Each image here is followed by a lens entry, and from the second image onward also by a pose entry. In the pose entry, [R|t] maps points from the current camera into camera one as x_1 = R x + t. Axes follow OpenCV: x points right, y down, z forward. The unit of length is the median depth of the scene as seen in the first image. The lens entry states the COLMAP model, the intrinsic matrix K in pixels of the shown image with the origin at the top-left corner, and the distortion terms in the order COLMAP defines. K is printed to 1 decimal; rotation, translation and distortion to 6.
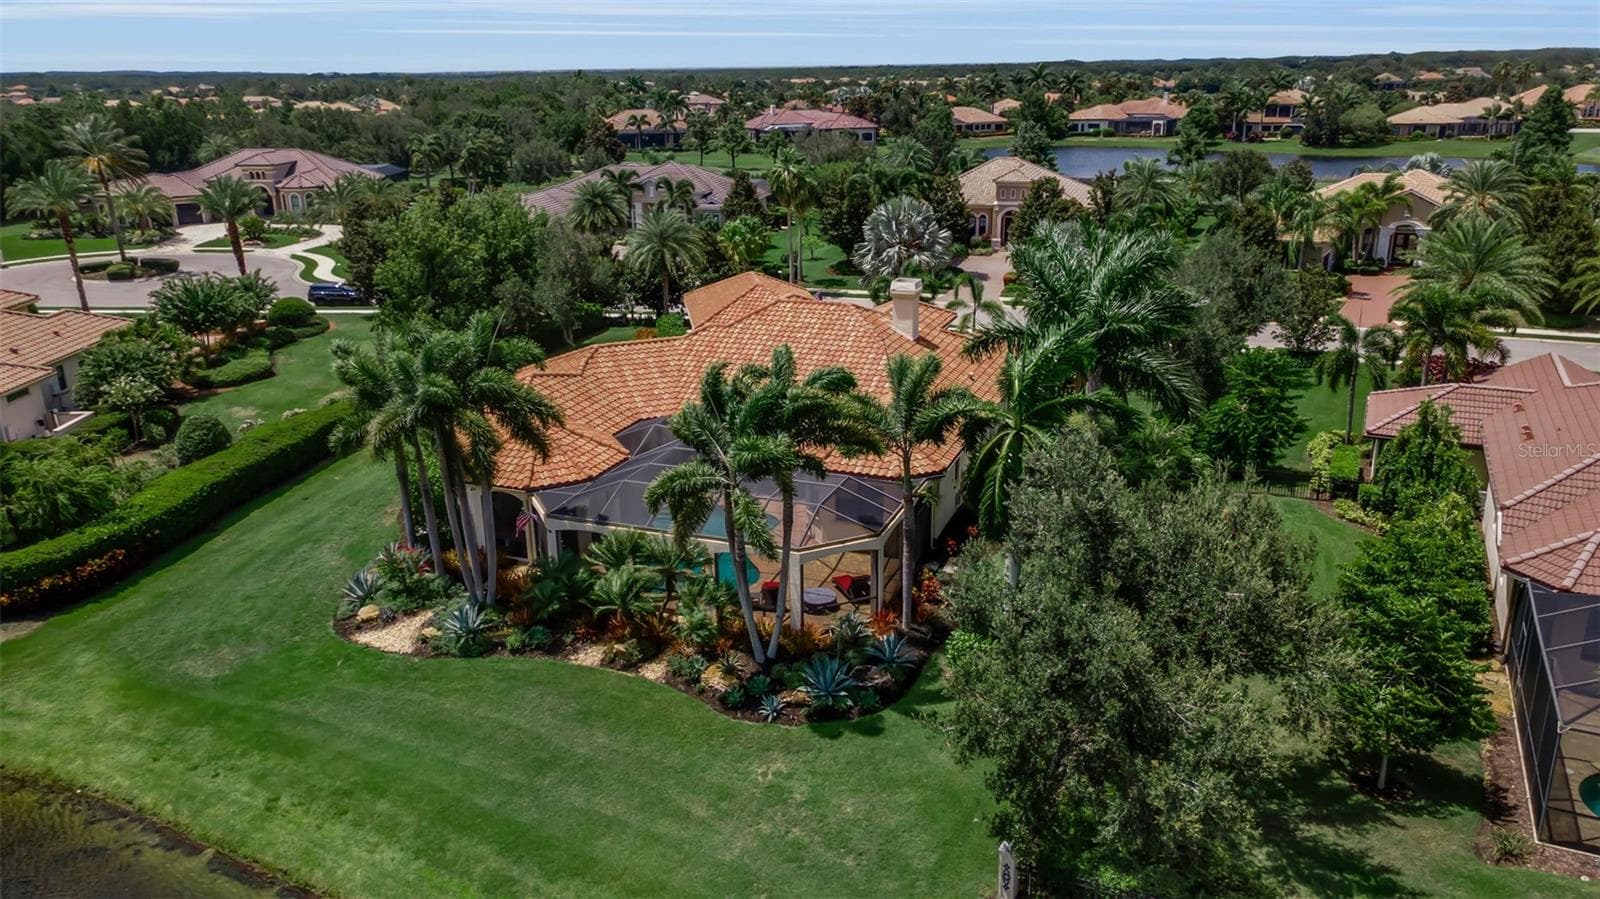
lens RADIAL K [[1117.7, 0, 800.0], [0, 1117.7, 449.5], [0, 0, 1]] dist [0.036530, 0.002249]
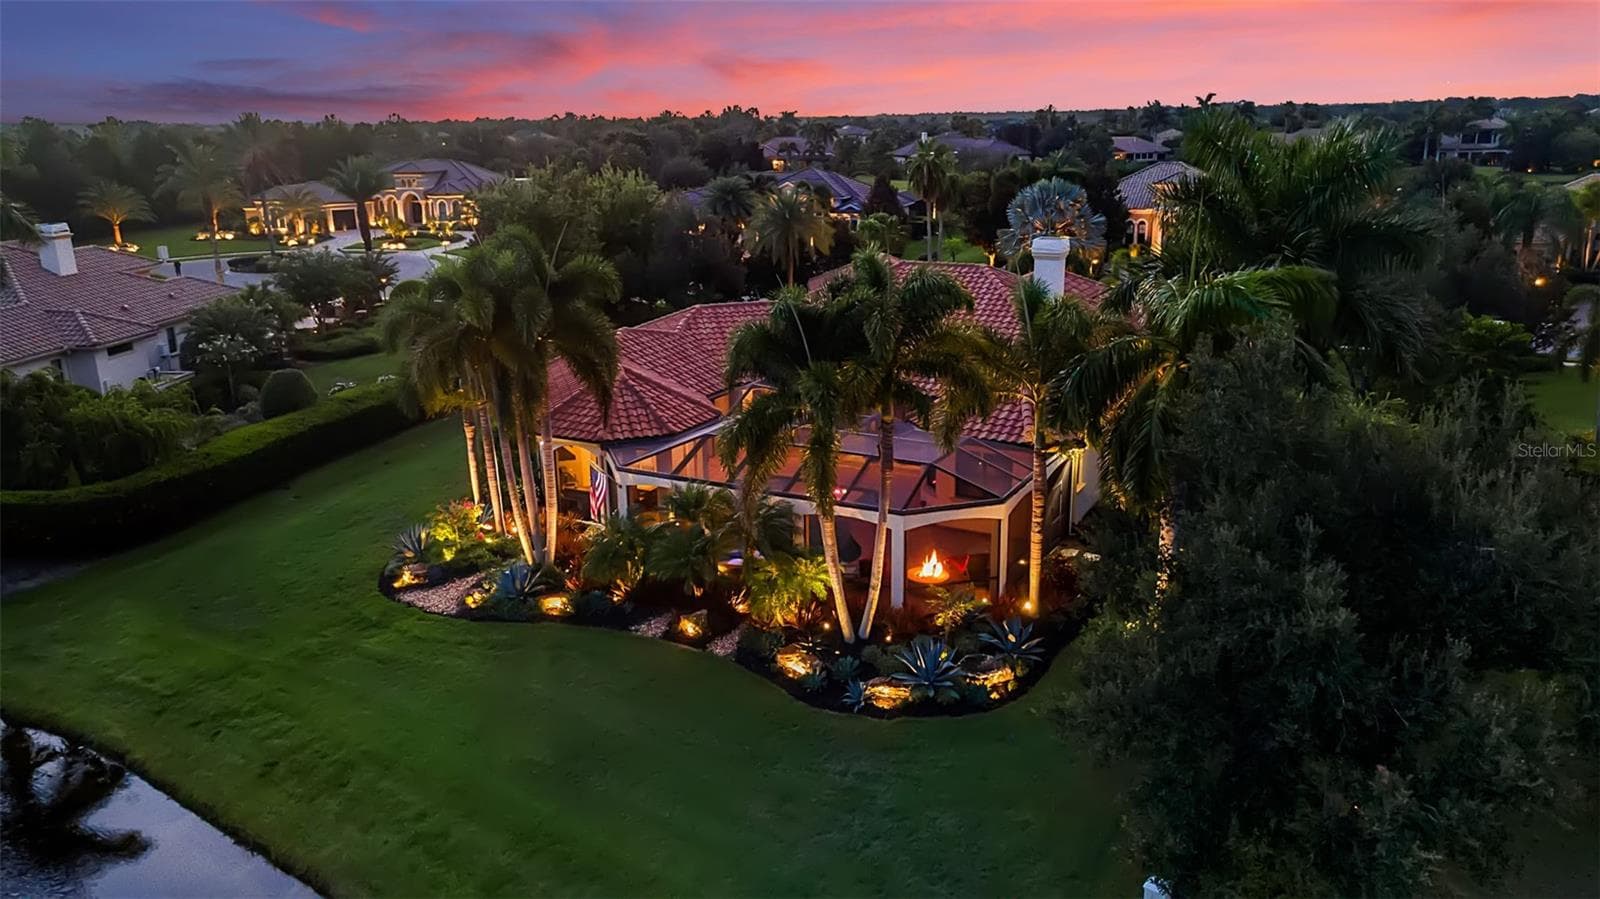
lens RADIAL K [[1117.7, 0, 800.0], [0, 1117.7, 449.5], [0, 0, 1]] dist [0.036530, 0.002249]
pose [[0.991115, 0.029637, -0.129661, 0.020473], [-0.034474, 0.998785, -0.035218, 0.052818], [0.128460, 0.039376, 0.990933, 0.117534]]
